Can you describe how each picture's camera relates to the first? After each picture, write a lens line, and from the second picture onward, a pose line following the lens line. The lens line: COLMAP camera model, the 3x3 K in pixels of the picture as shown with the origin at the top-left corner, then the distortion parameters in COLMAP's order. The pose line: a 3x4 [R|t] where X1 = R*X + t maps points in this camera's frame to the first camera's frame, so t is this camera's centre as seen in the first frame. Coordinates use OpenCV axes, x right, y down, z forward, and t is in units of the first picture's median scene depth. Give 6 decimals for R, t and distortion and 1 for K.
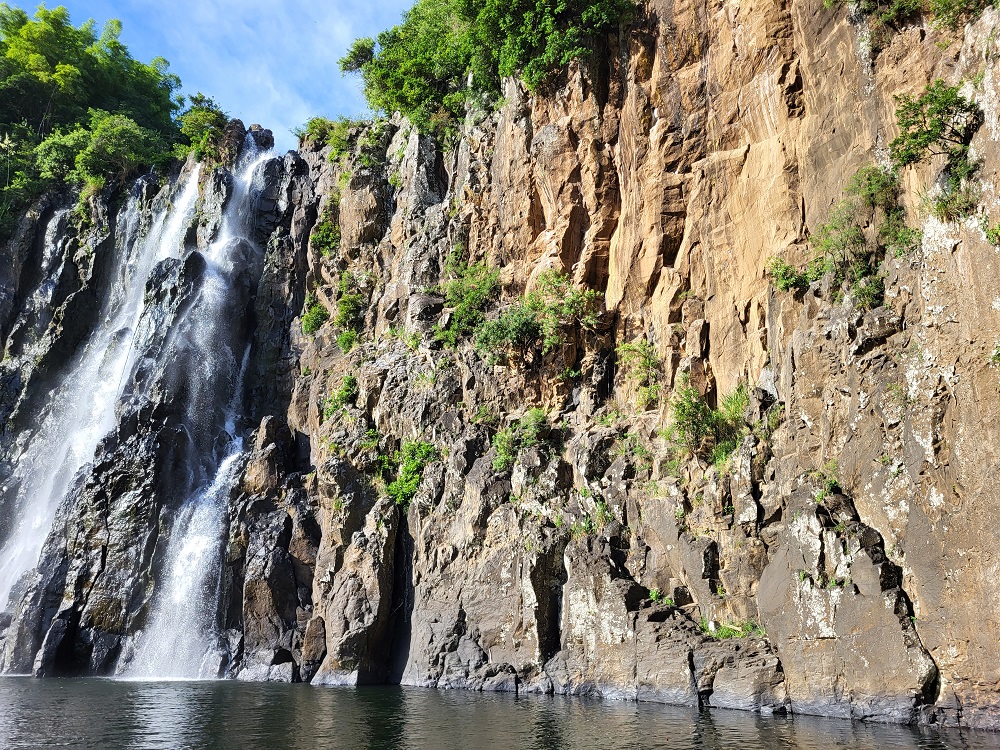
lens RADIAL K [[771.9, 0, 500.0], [0, 771.9, 375.0], [0, 0, 1]] dist [0.049942, -0.063356]
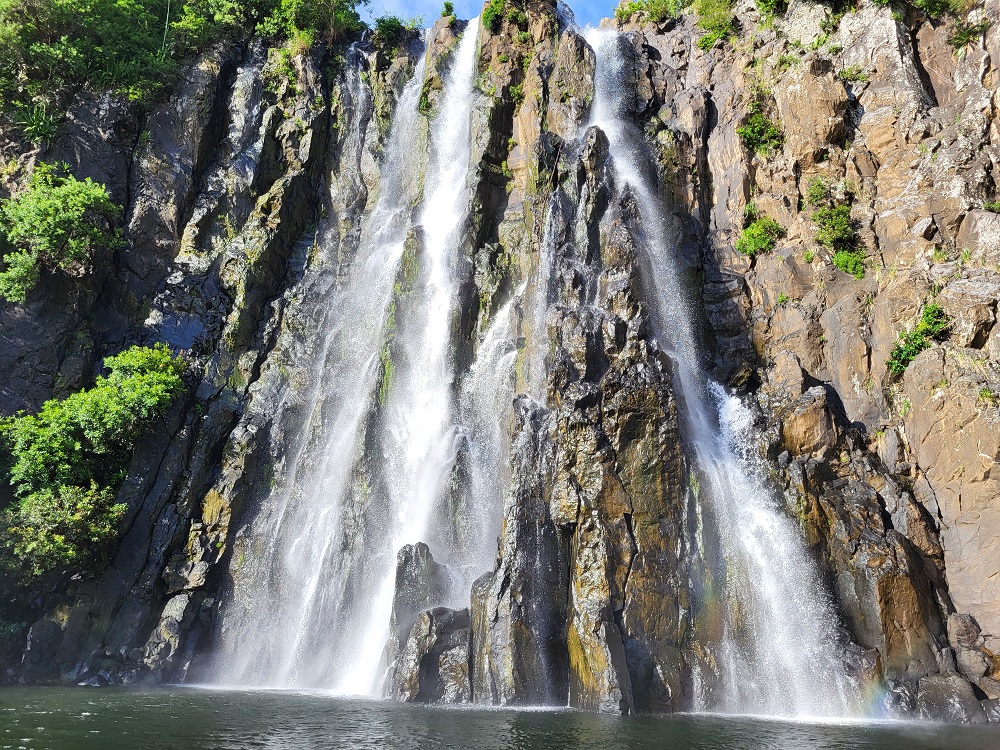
lens RADIAL K [[771.9, 0, 500.0], [0, 771.9, 375.0], [0, 0, 1]] dist [0.049942, -0.063356]
pose [[0.975679, 0.086716, 0.201323, -0.527023], [-0.087225, 0.996168, -0.006360, 0.077536], [-0.201103, -0.011355, 0.979504, 0.249745]]
